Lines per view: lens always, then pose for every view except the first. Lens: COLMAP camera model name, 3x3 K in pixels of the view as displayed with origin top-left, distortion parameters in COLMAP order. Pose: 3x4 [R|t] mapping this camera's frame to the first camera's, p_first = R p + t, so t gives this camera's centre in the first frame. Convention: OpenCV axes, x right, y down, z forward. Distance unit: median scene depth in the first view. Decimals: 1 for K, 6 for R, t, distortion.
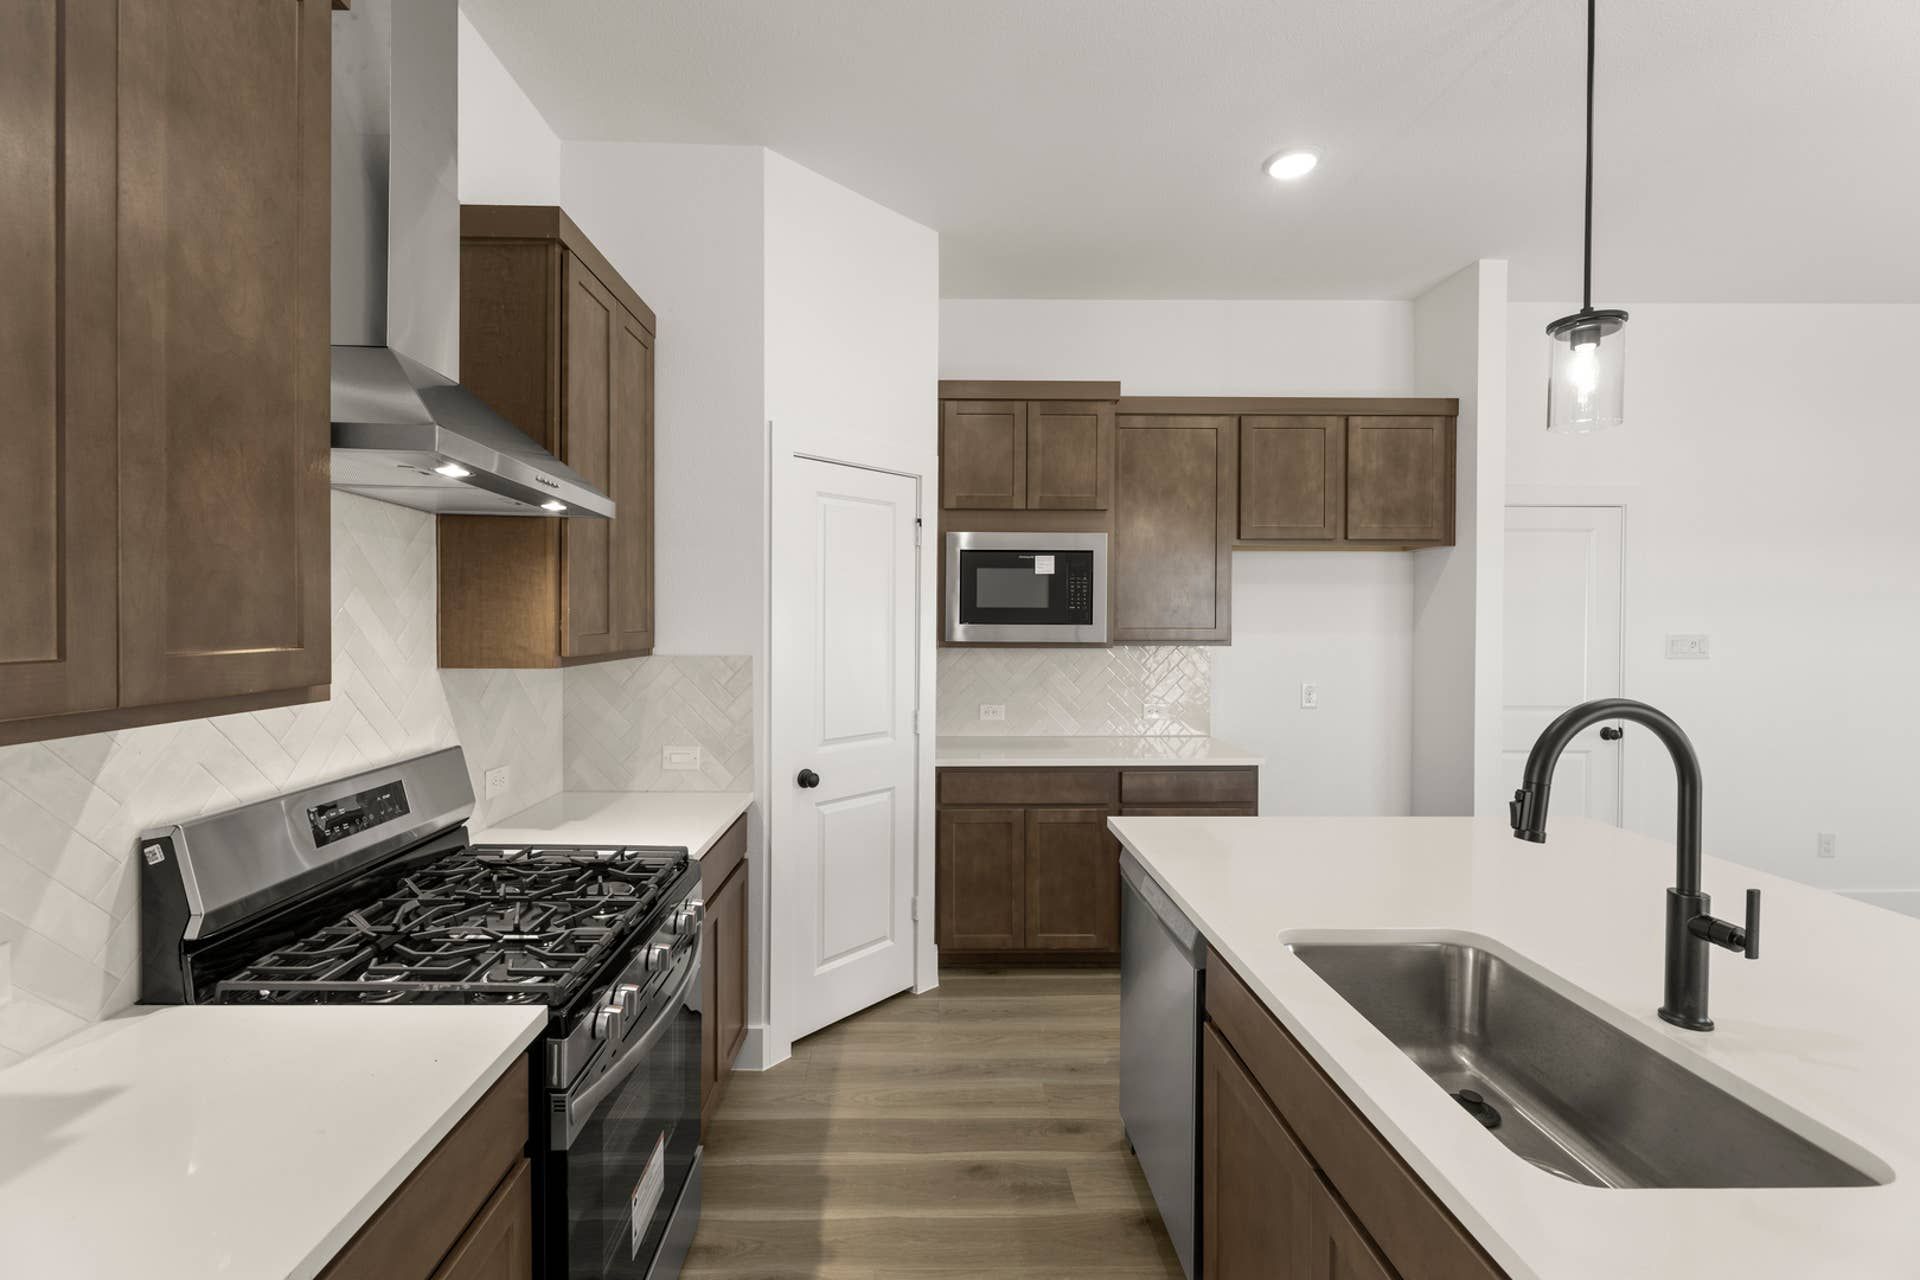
lens RADIAL K [[839.1, 0, 899.7], [0, 839.1, 623.1], [0, 0, 1]] dist [0.000464, -0.000067]
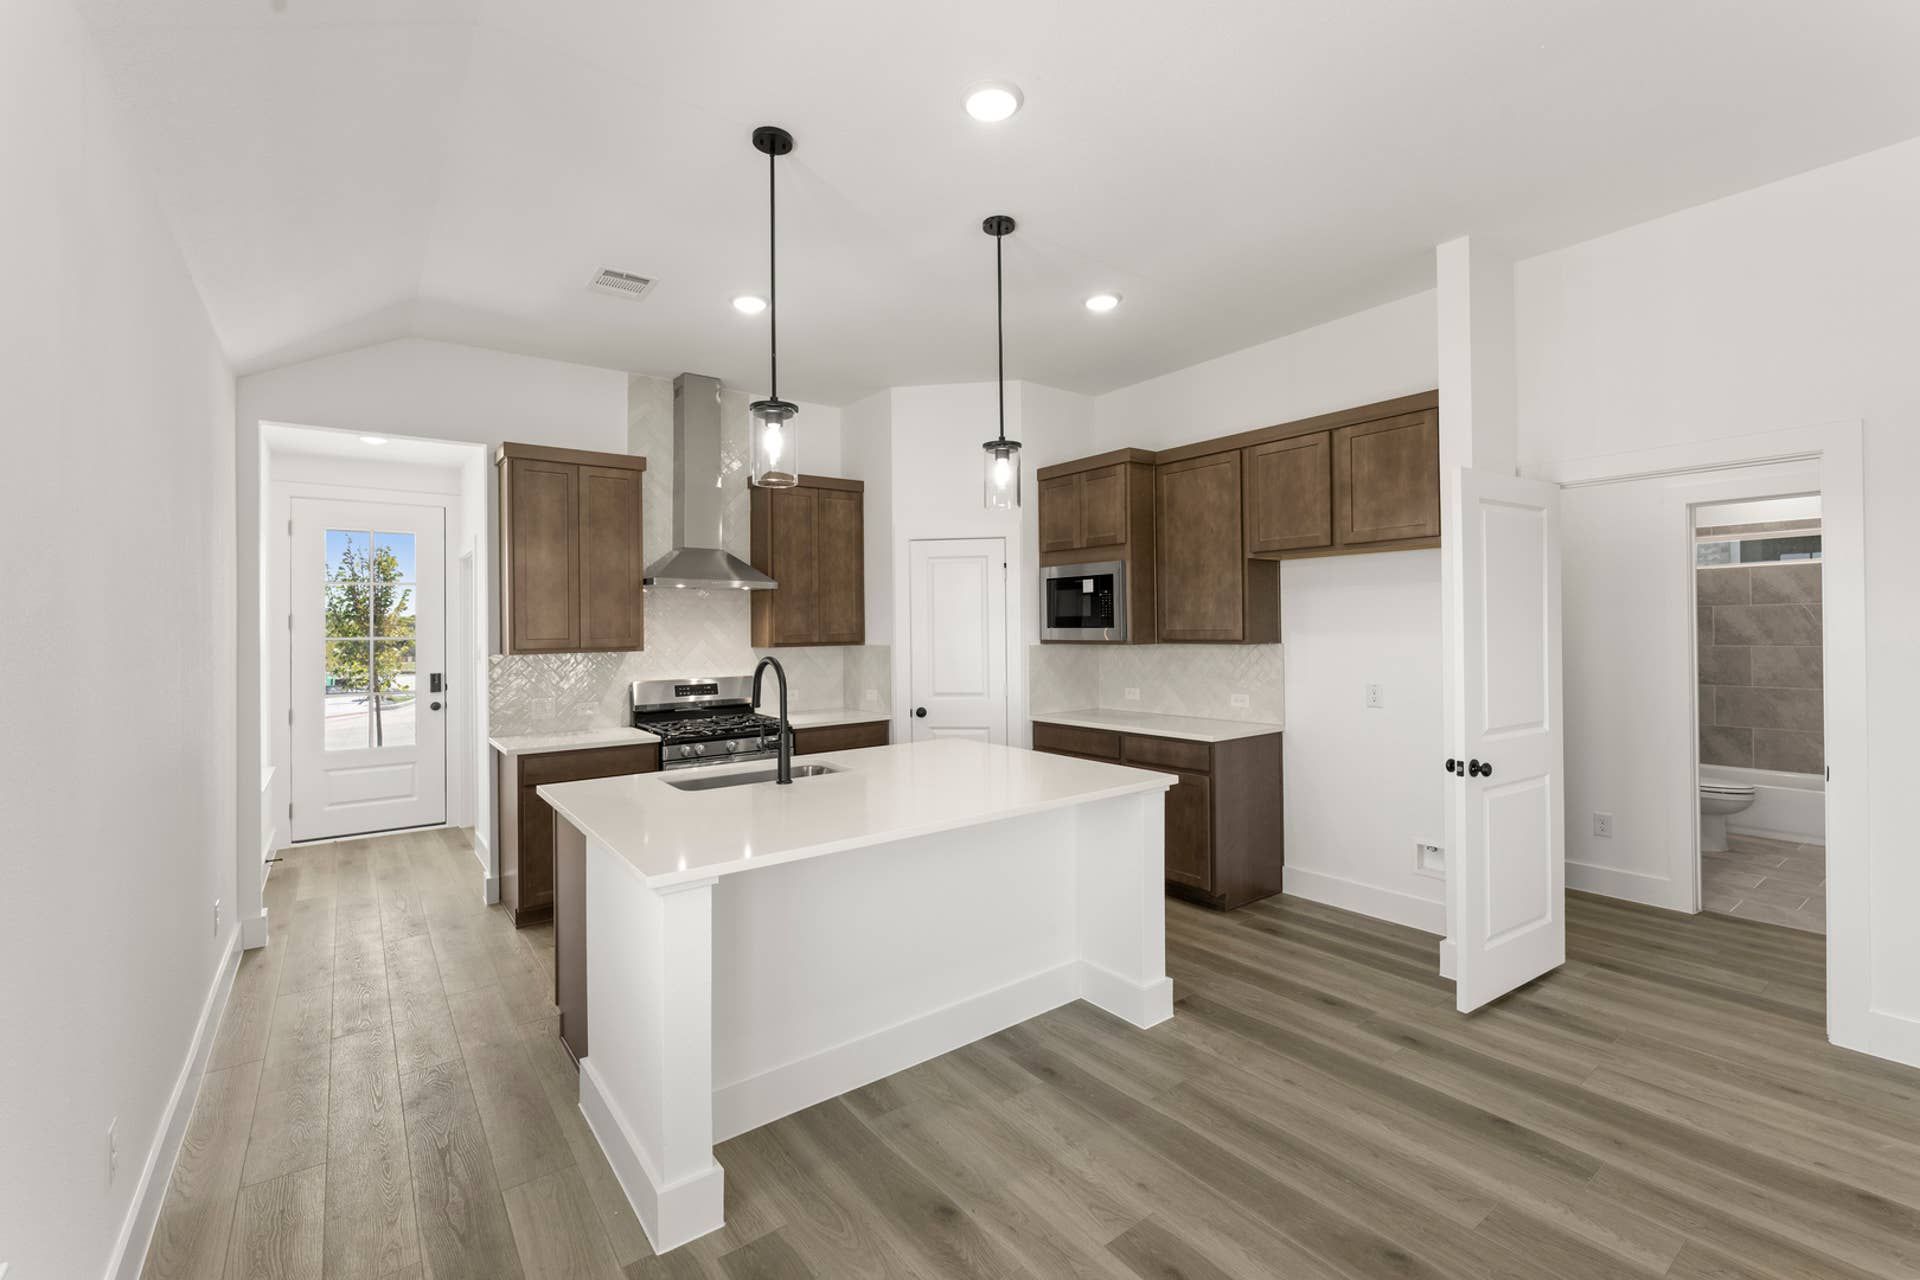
lens RADIAL K [[839.1, 0, 899.7], [0, 839.1, 623.1], [0, 0, 1]] dist [0.000464, -0.000067]
pose [[0.529654, -0.010277, -0.848152, 1.210933], [0.008016, 0.999943, -0.007110, 0.001540], [0.848176, -0.003033, 0.529706, -0.027990]]
